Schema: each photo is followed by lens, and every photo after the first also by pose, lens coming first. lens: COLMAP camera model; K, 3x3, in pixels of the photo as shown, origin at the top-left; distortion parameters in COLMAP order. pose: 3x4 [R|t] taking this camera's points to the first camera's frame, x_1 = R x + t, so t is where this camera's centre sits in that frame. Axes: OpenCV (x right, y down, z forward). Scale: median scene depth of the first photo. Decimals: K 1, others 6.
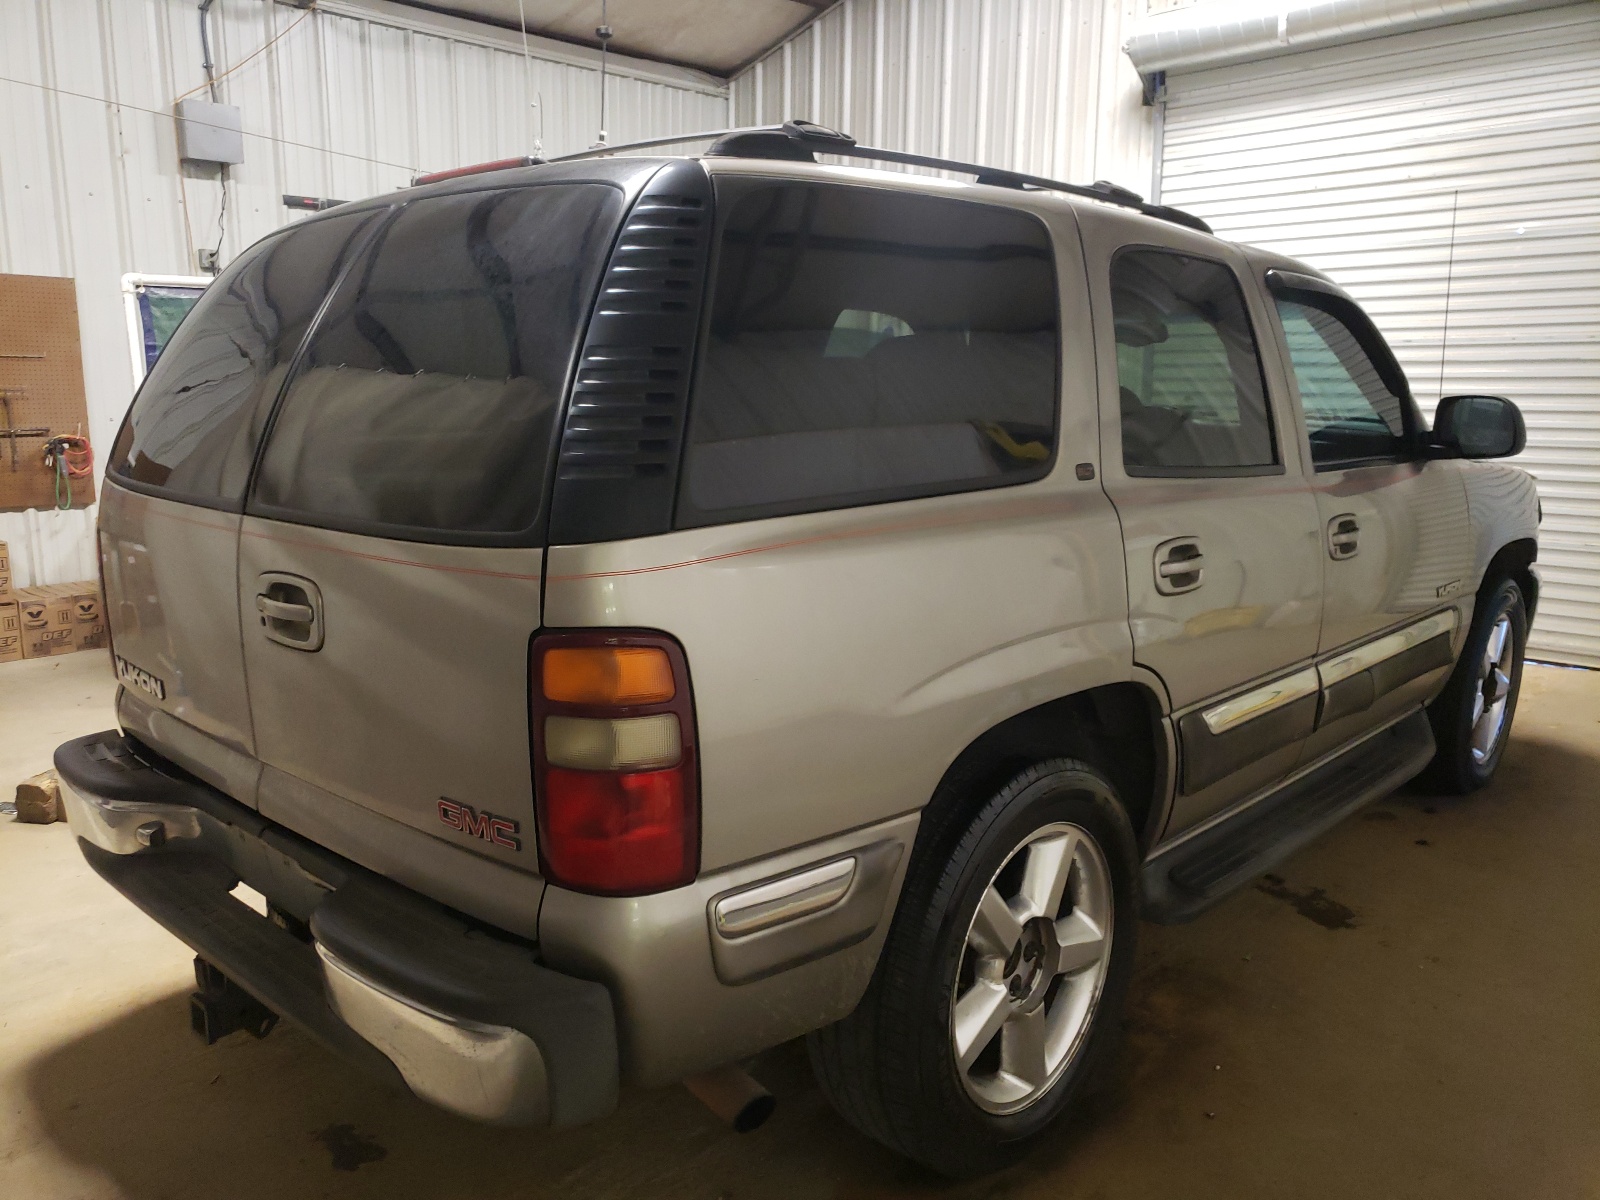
lens RADIAL K [[1254.9, 0, 800.0], [0, 1254.9, 600.0], [0, 0, 1]] dist [0.004171, 0.009032]
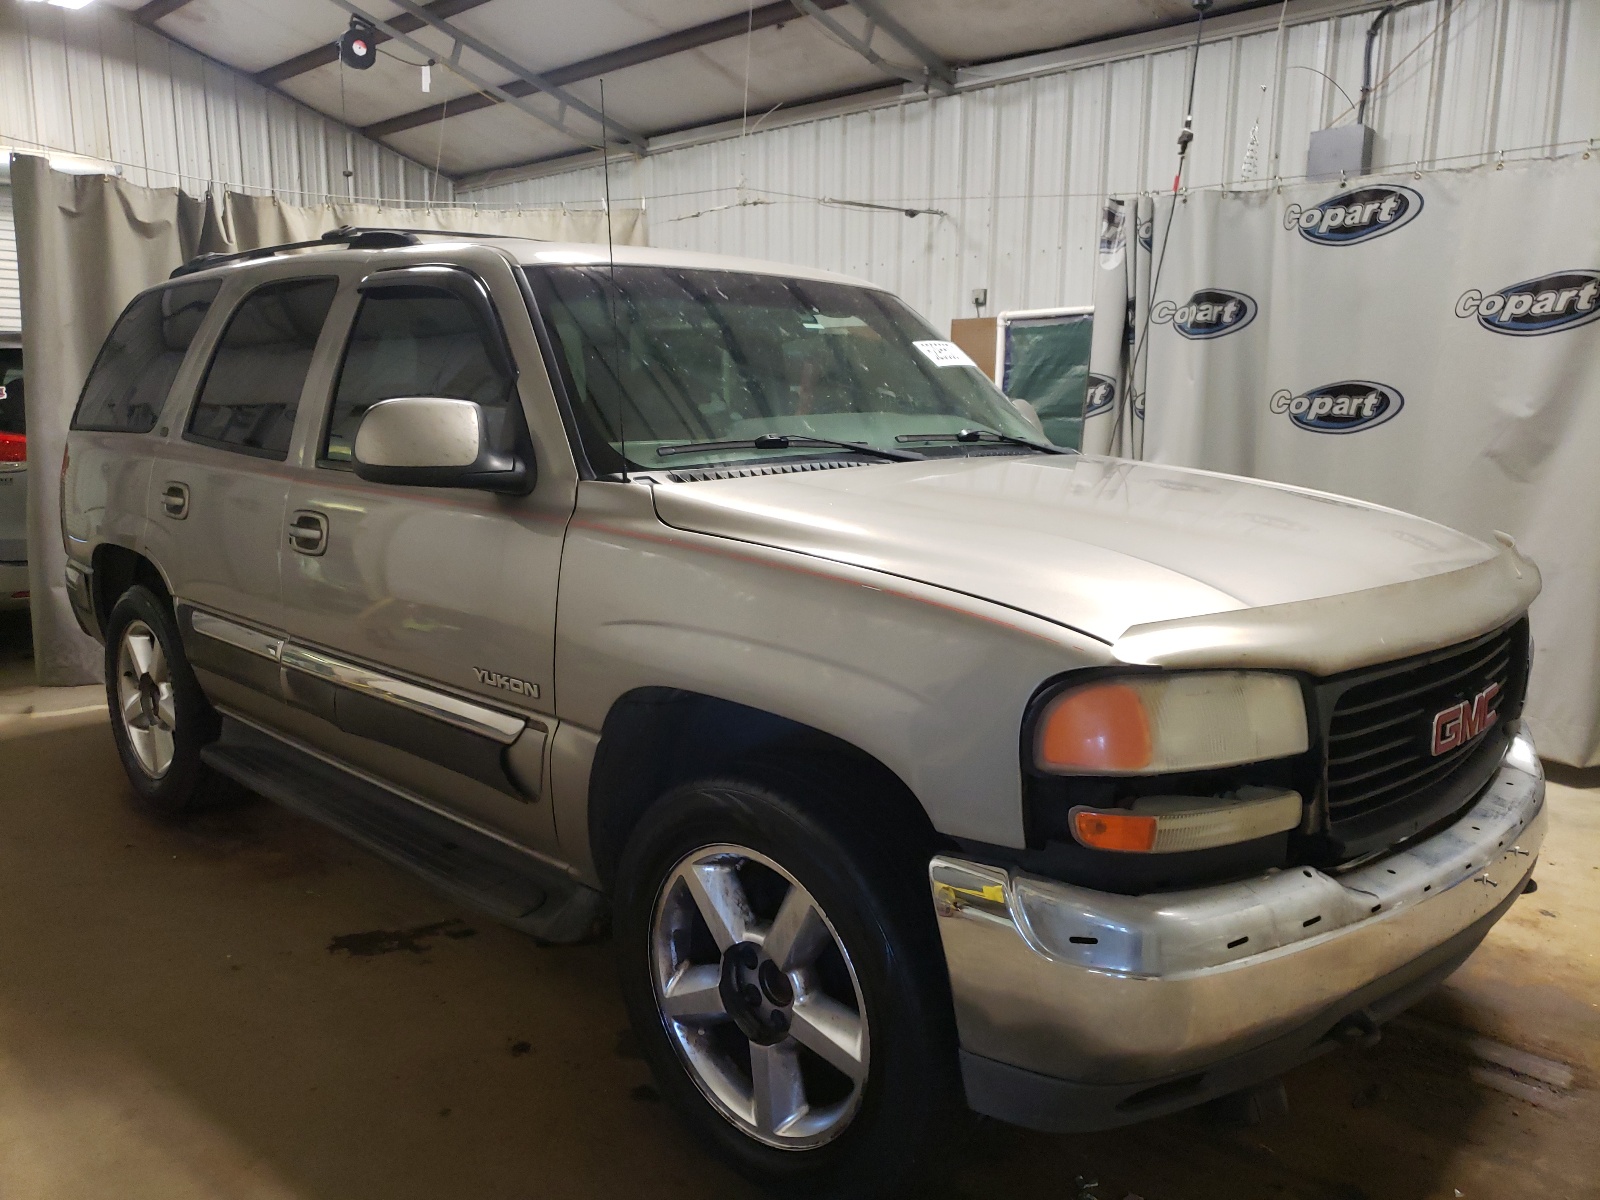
lens RADIAL K [[1254.9, 0, 800.0], [0, 1254.9, 600.0], [0, 0, 1]] dist [0.004171, 0.009032]
pose [[-0.019541, 0.162829, -0.986461, 1.230397], [-0.182065, 0.969573, 0.163648, -0.202170], [0.983092, 0.182797, 0.010699, 1.193945]]
